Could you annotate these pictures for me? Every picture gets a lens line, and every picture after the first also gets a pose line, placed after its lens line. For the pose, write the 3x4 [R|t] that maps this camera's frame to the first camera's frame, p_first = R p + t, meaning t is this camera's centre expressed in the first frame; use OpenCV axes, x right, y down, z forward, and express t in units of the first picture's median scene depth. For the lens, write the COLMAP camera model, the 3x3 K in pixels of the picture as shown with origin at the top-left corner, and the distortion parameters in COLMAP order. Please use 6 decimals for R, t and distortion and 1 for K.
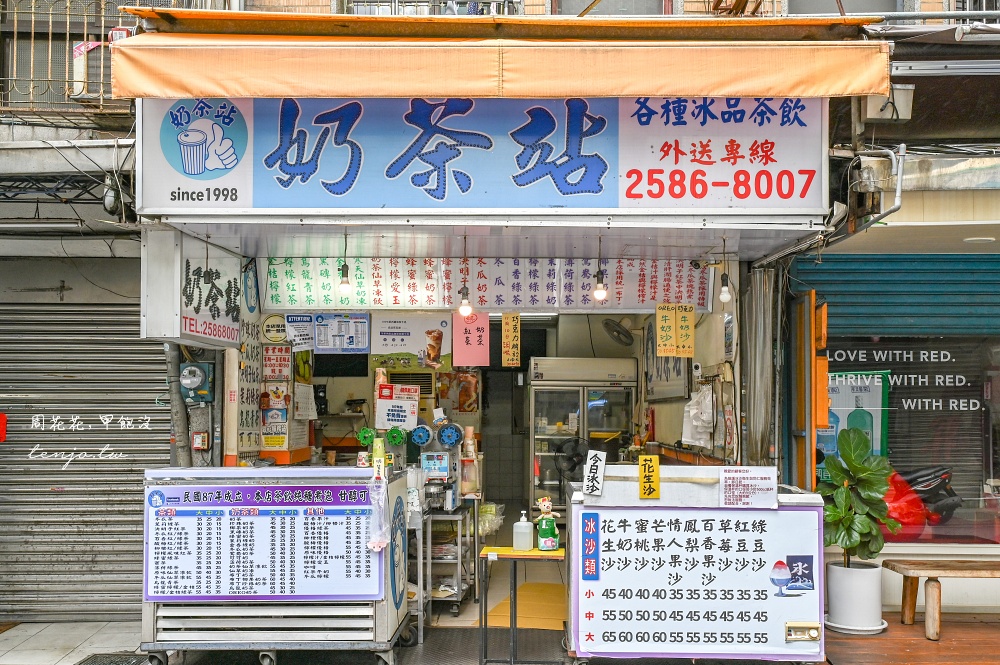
lens RADIAL K [[798.5, 0, 502.0], [0, 798.5, 371.0], [0, 0, 1]] dist [0.006543, 0.000107]
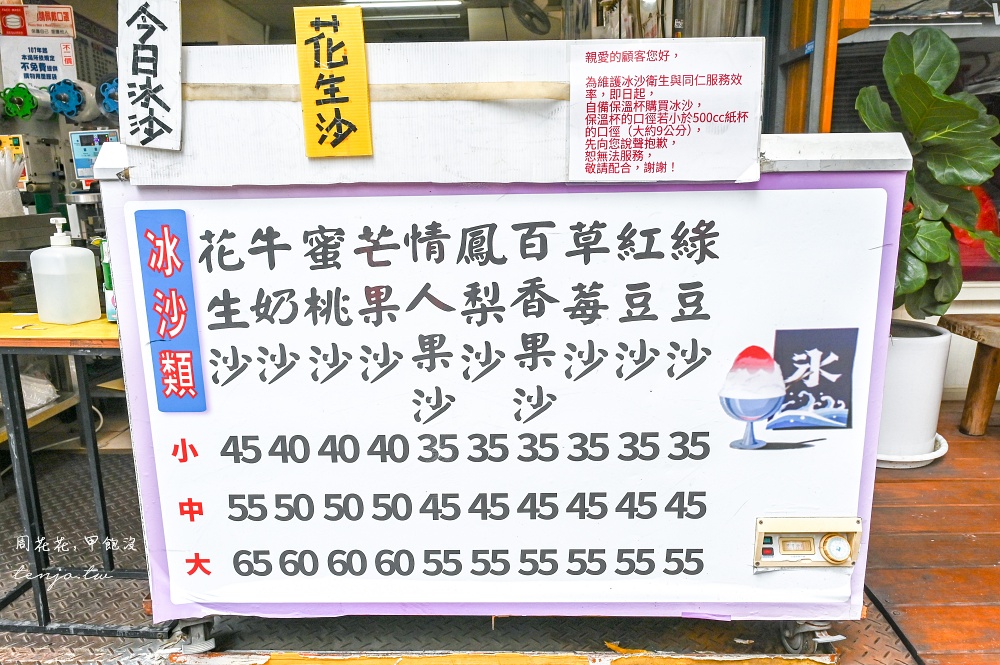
lens RADIAL K [[689.2, 0, 497.9], [0, 689.2, 293.9], [0, 0, 1]] dist [-0.003691, 0.000360]
pose [[0.999702, -0.019625, 0.014527, 0.240172], [0.015895, 0.974706, 0.222924, 0.152952], [-0.018534, -0.222626, 0.974728, 0.733779]]
